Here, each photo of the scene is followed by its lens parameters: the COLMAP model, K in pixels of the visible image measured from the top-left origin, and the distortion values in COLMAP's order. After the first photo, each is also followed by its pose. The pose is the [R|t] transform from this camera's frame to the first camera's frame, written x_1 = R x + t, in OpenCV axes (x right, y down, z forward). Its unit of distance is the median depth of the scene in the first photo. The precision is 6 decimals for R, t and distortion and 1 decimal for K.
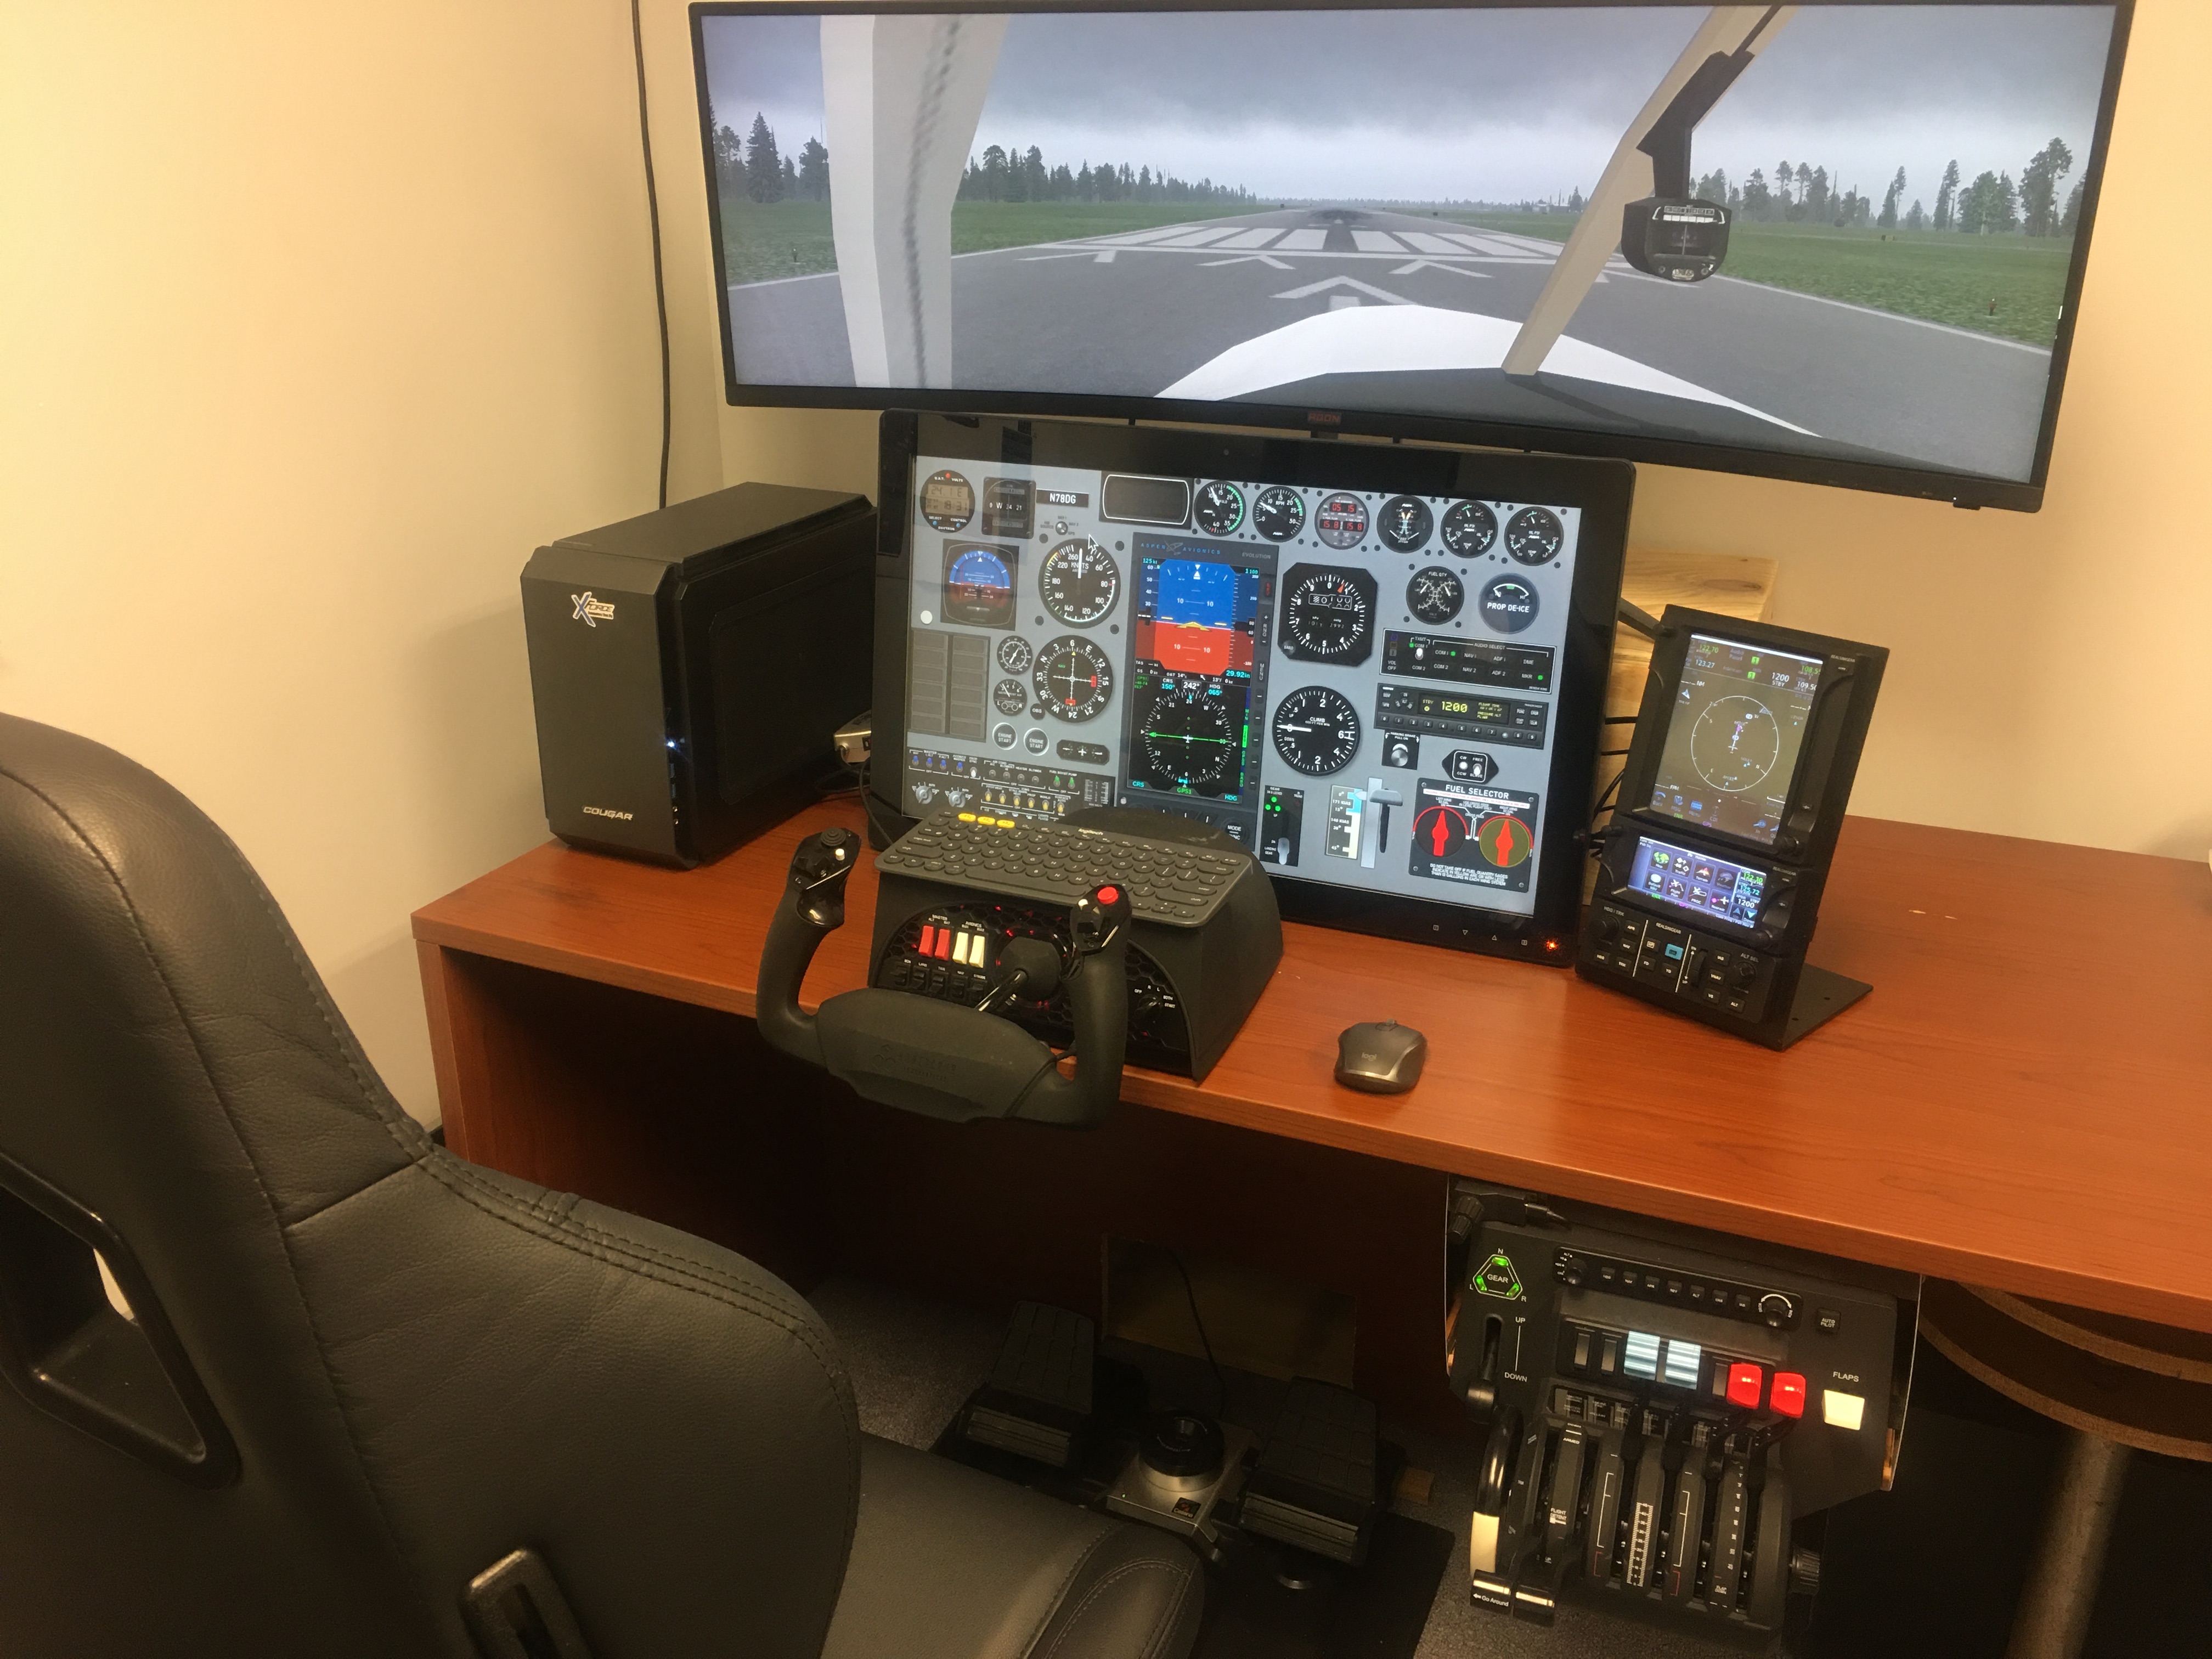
lens RADIAL K [[1896.9, 0, 1107.9], [0, 1896.9, 832.4], [0, 0, 1]] dist [0.041654, -0.026928]
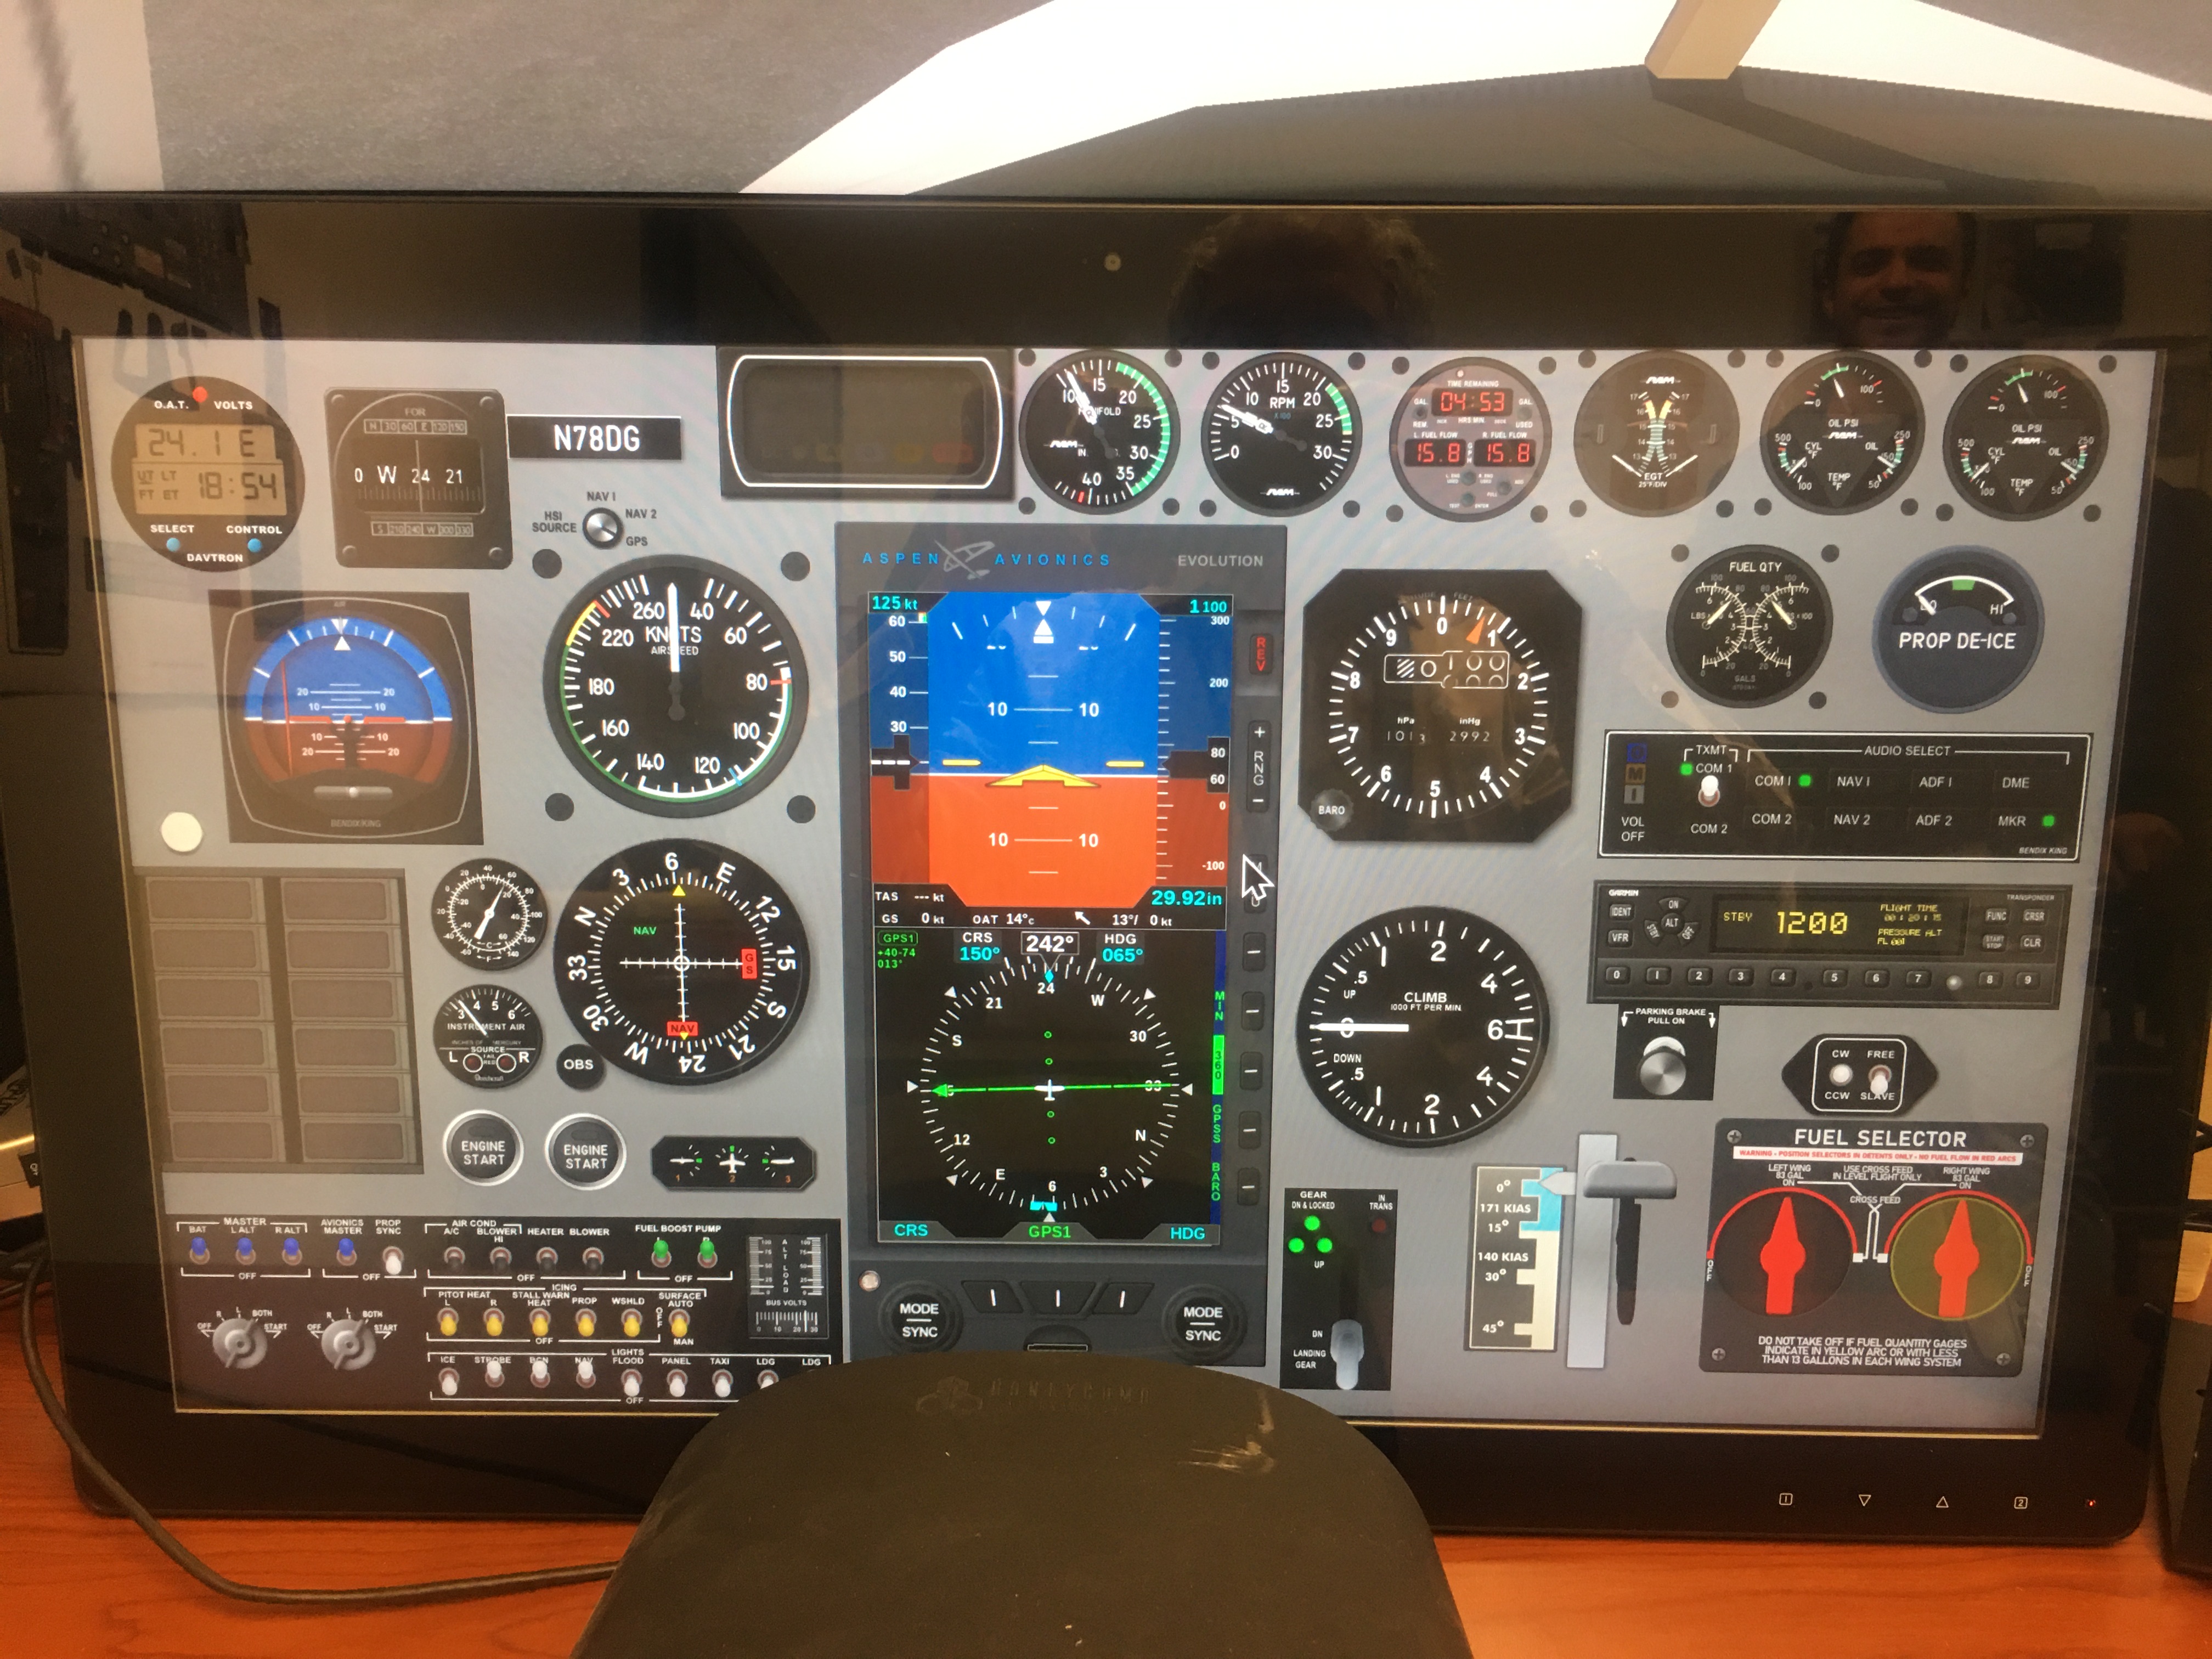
lens RADIAL K [[1896.9, 0, 1100.6], [0, 1896.9, 819.5], [0, 0, 1]] dist [0.041654, -0.026928]
pose [[0.924927, -0.125292, 0.358904, -0.071685], [0.134981, 0.990846, -0.001956, -0.099816], [-0.355374, 0.050255, 0.933372, 0.677774]]
